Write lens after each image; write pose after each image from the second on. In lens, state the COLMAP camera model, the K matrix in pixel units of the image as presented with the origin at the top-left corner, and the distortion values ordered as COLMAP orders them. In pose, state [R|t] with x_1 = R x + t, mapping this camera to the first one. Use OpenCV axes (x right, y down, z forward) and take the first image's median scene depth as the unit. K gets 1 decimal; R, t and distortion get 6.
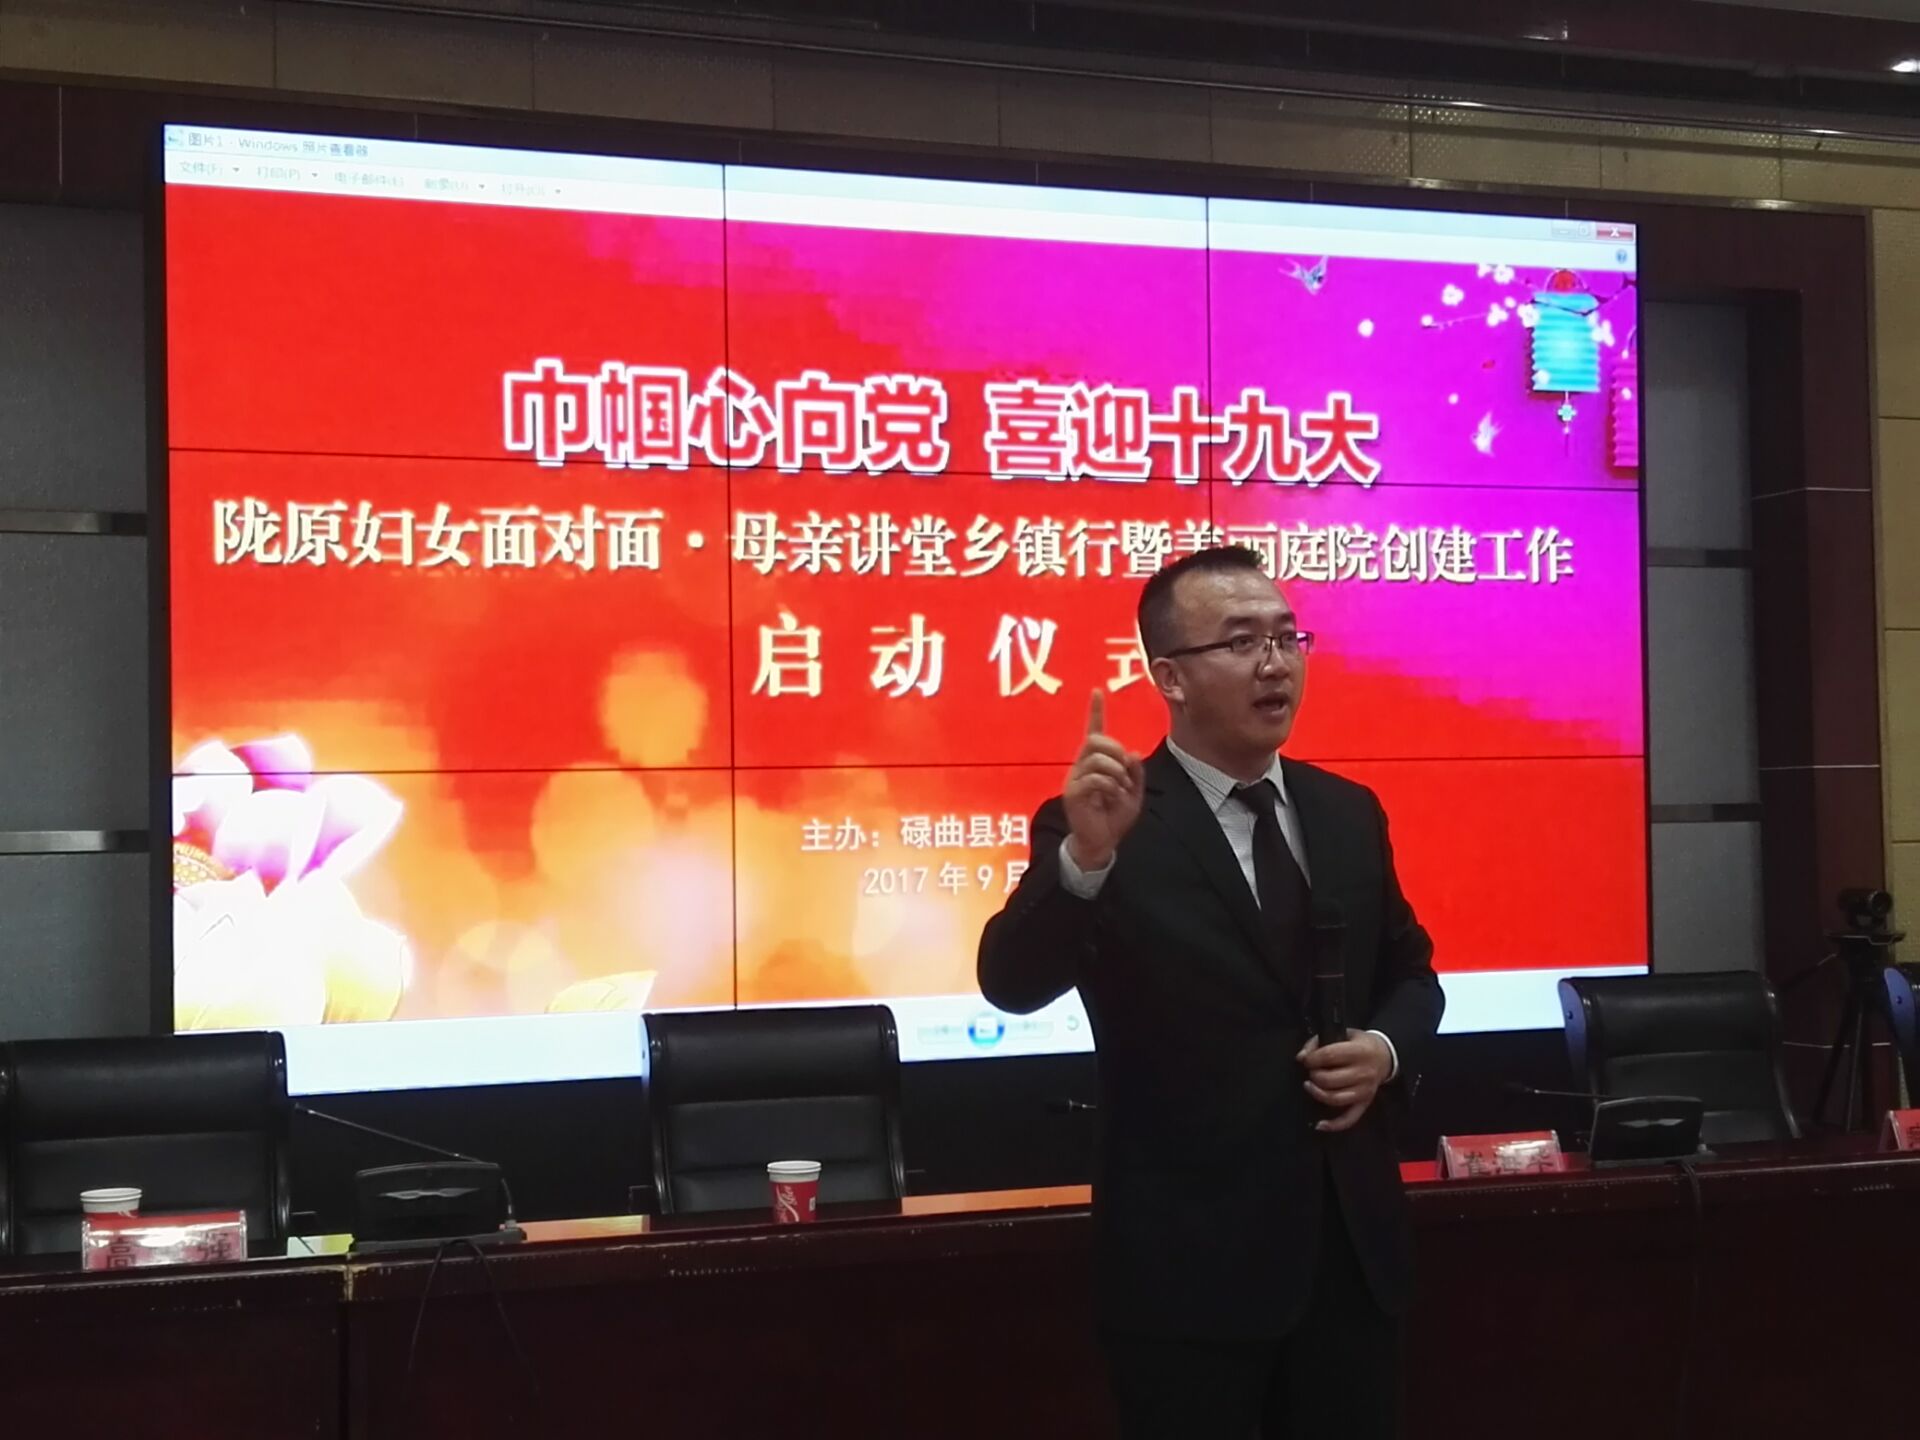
lens RADIAL K [[2077.5, 0, 960.0], [0, 2077.5, 720.0], [0, 0, 1]] dist [0.159504, 0.007413]
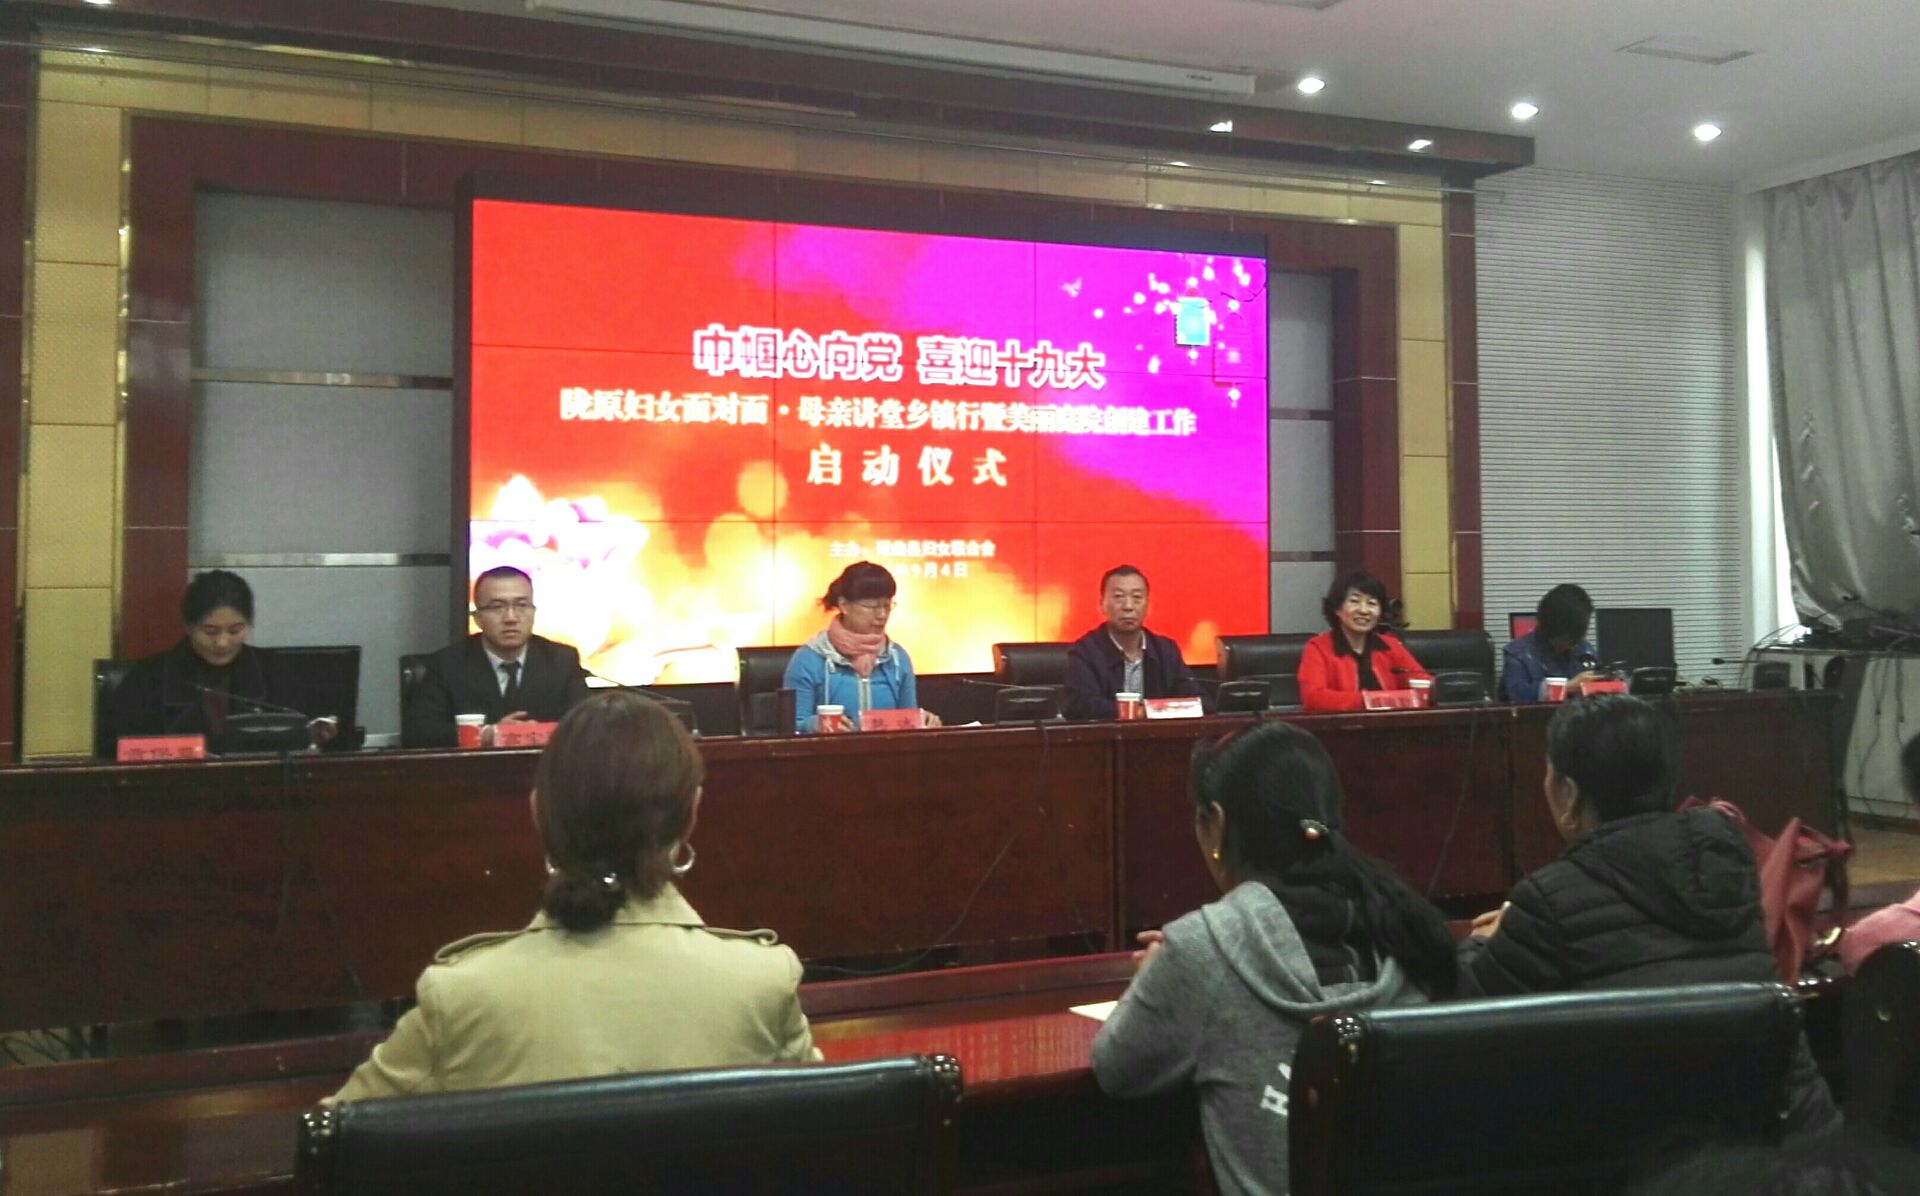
lens RADIAL K [[1432.2, 0, 960.0], [0, 1432.2, 598.0], [0, 0, 1]] dist [-0.001606, -0.000250]
pose [[0.998357, 0.010625, 0.056305, -0.025479], [-0.014380, 0.997669, 0.066710, 0.005176], [-0.055465, -0.067410, 0.996182, -0.476661]]
